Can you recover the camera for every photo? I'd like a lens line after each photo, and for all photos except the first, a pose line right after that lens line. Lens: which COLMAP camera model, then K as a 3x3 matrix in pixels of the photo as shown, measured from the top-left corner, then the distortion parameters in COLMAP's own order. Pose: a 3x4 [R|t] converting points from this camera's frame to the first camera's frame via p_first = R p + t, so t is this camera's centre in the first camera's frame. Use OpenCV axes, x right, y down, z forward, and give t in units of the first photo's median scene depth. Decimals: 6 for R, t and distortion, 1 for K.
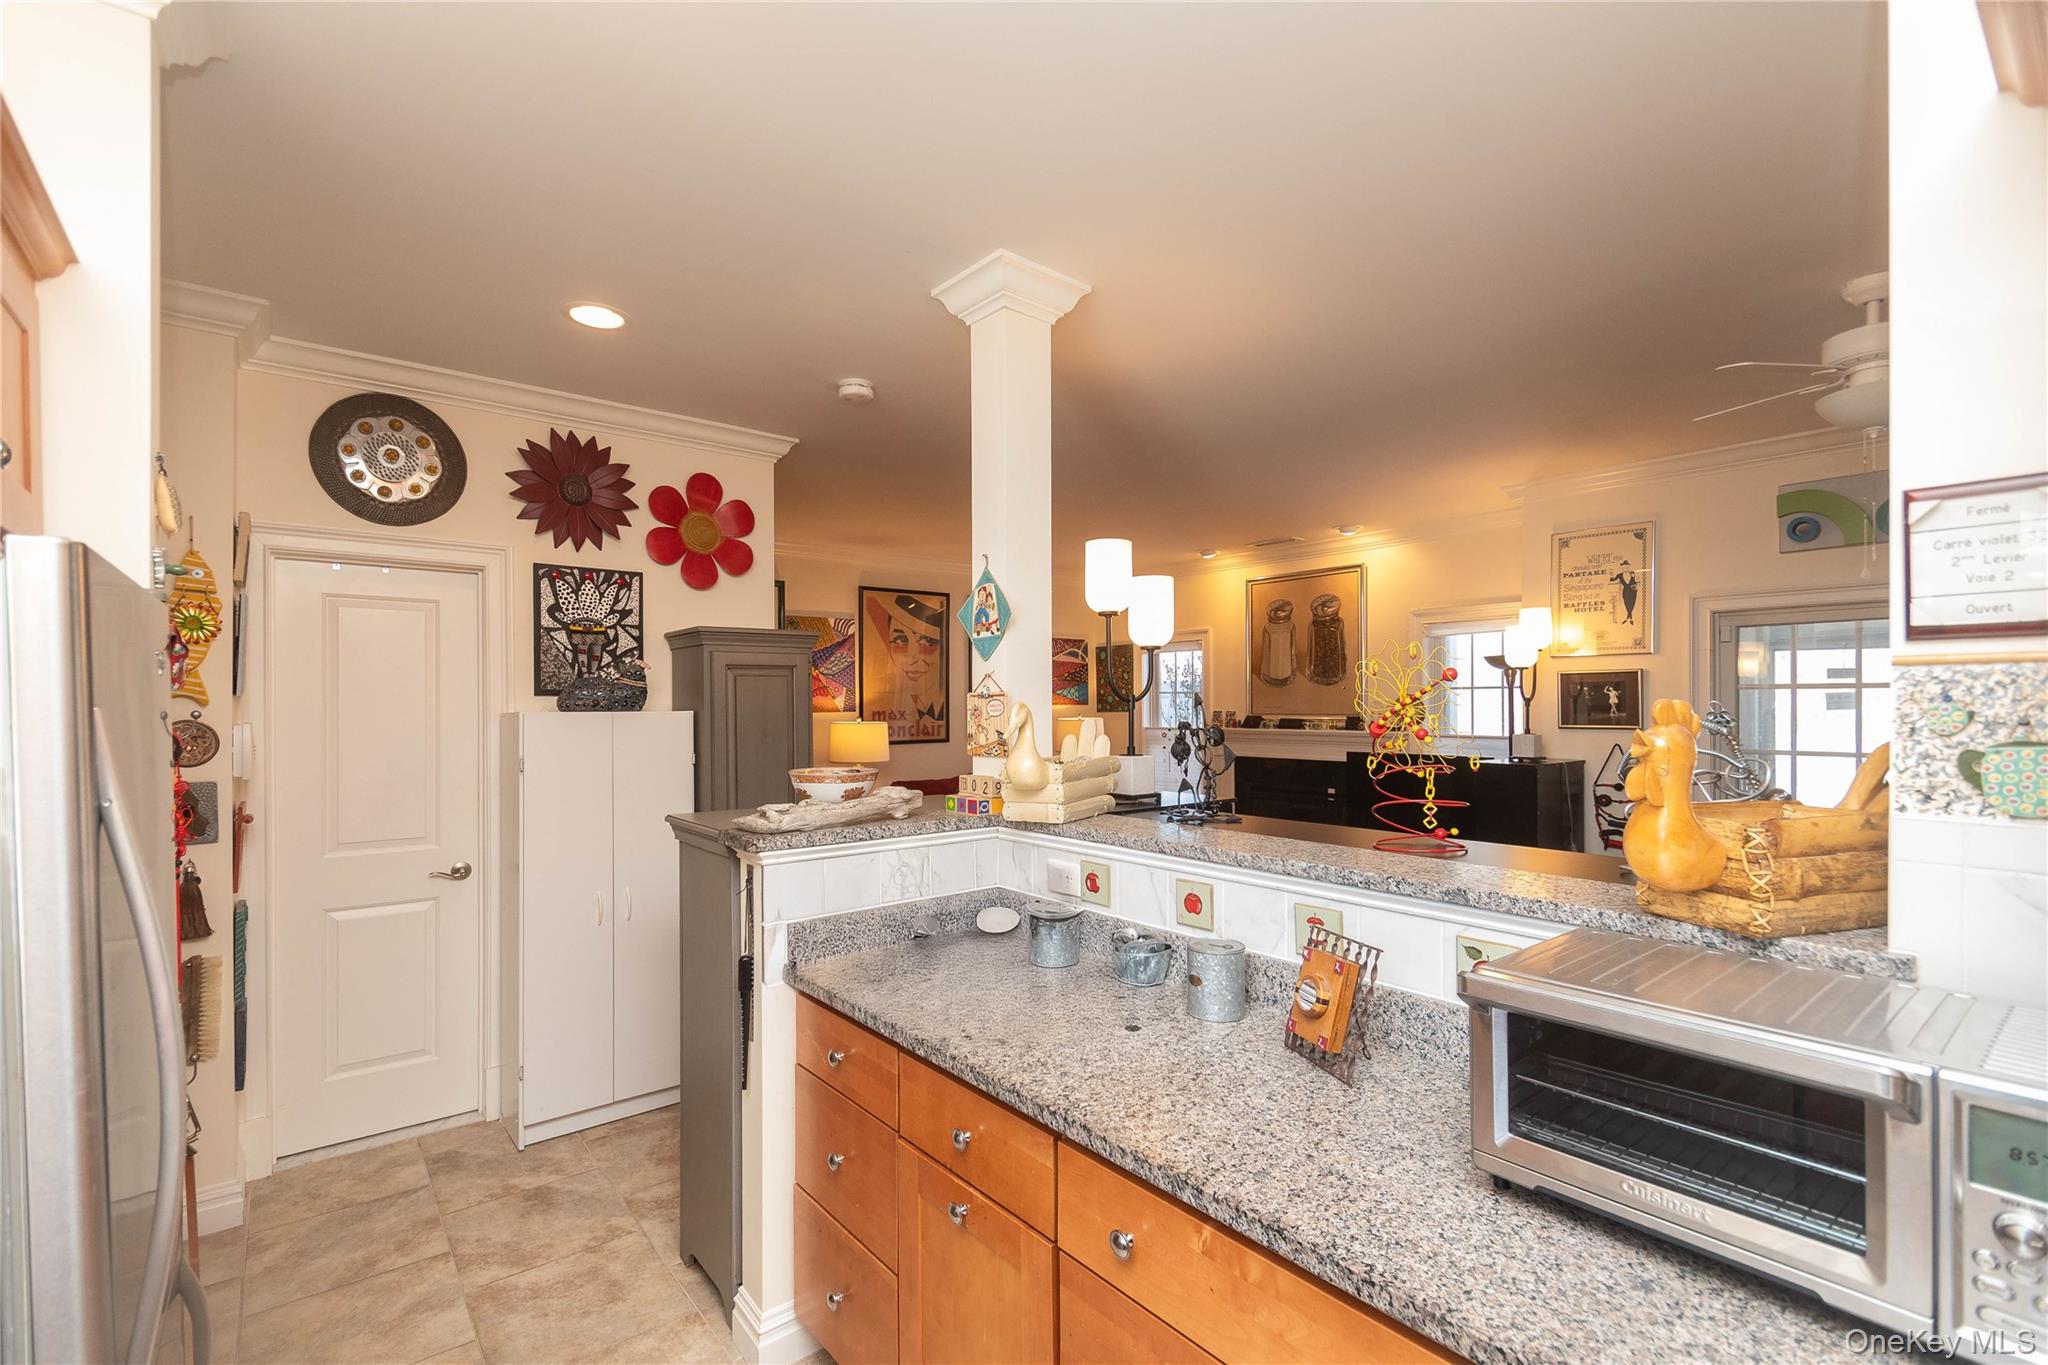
lens RADIAL K [[919.5, 0, 1019.6], [0, 919.5, 701.8], [0, 0, 1]] dist [0.003374, 0.000099]
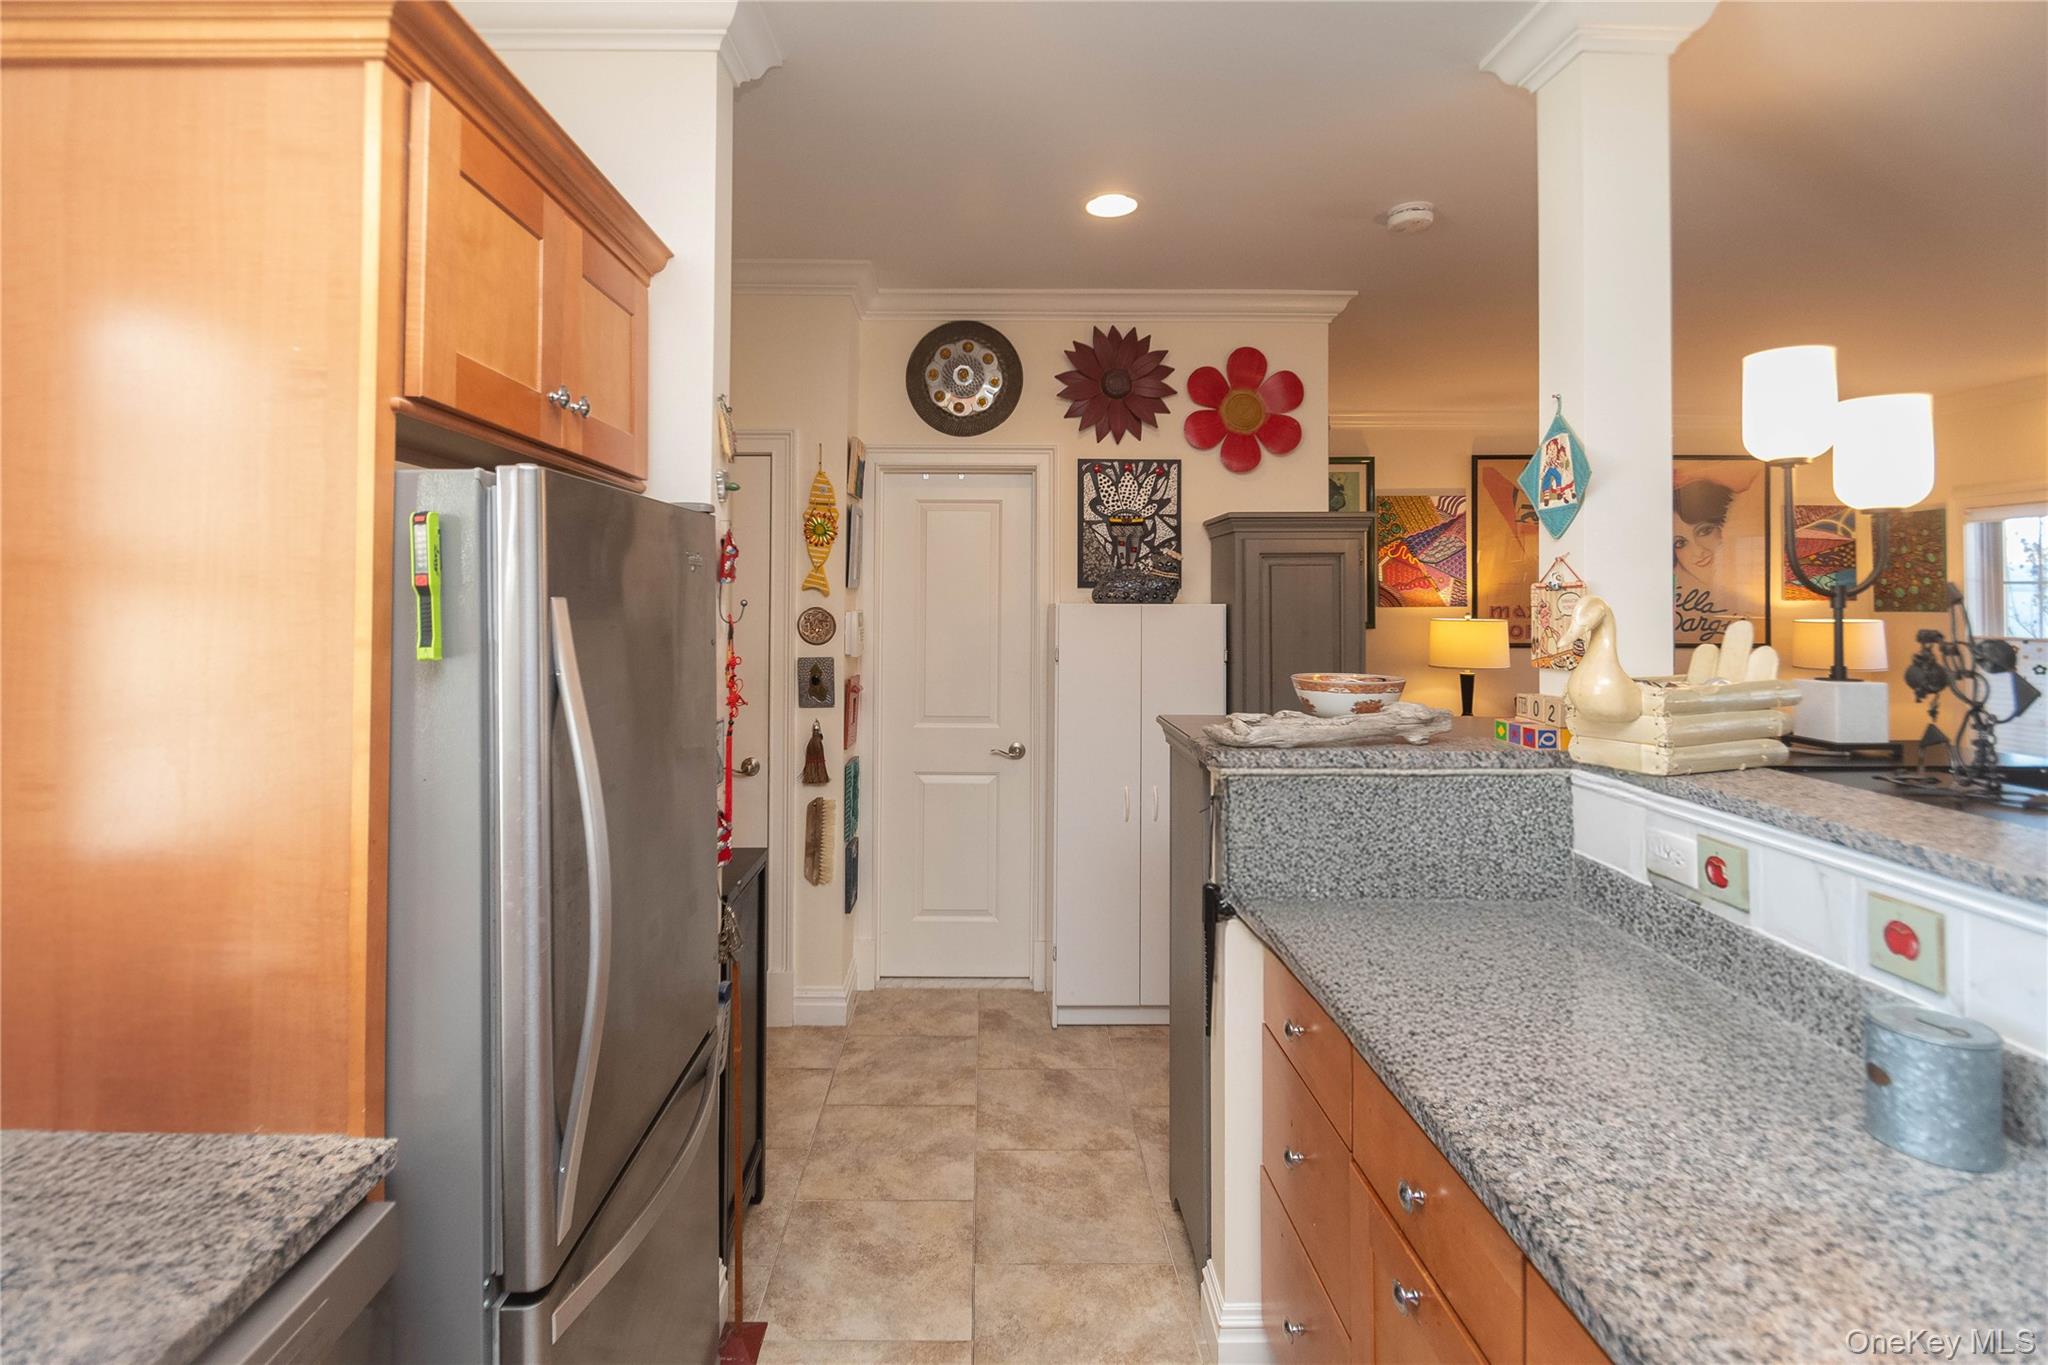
lens RADIAL K [[972.3, 0, 982.3], [0, 972.3, 582.5], [0, 0, 1]] dist [0.001821, -0.001971]
pose [[0.775916, -0.004552, -0.630819, 0.093729], [-0.003140, 0.999934, -0.011077, -0.000128], [0.630828, 0.010576, 0.775851, 0.107913]]
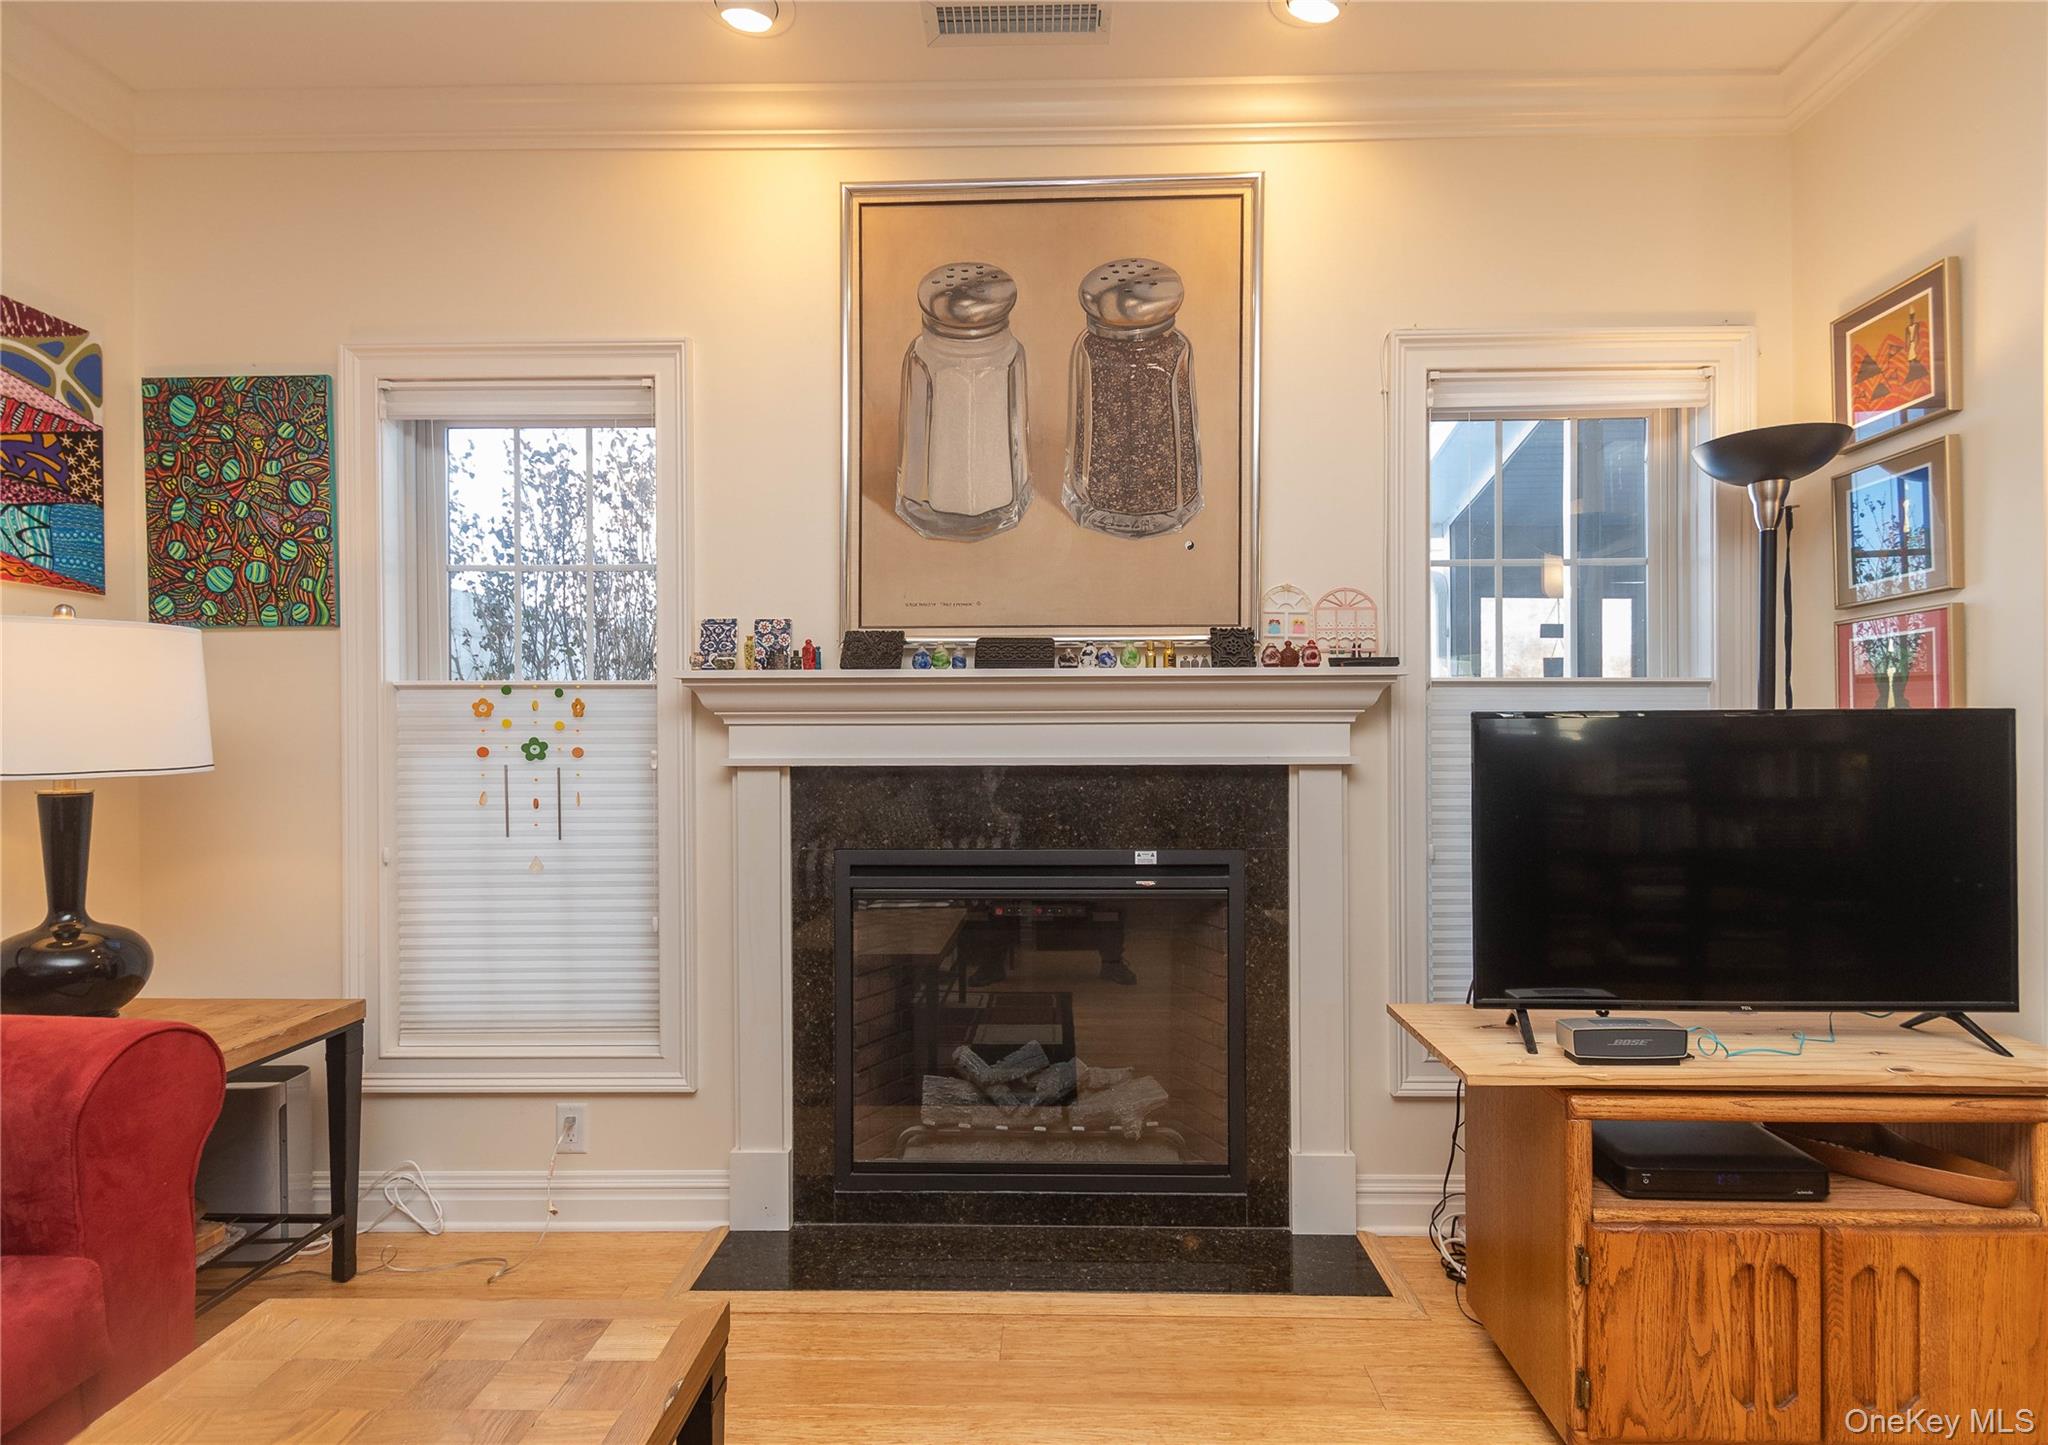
lens RADIAL K [[952.1, 0, 1028.5], [0, 952.1, 733.0], [0, 0, 1]] dist [-0.004844, -0.000788]
pose [[0.644284, 0.003728, 0.764777, 0.140504], [0.000809, 0.999984, -0.005556, 0.151645], [-0.764786, 0.004198, 0.644271, 2.264935]]
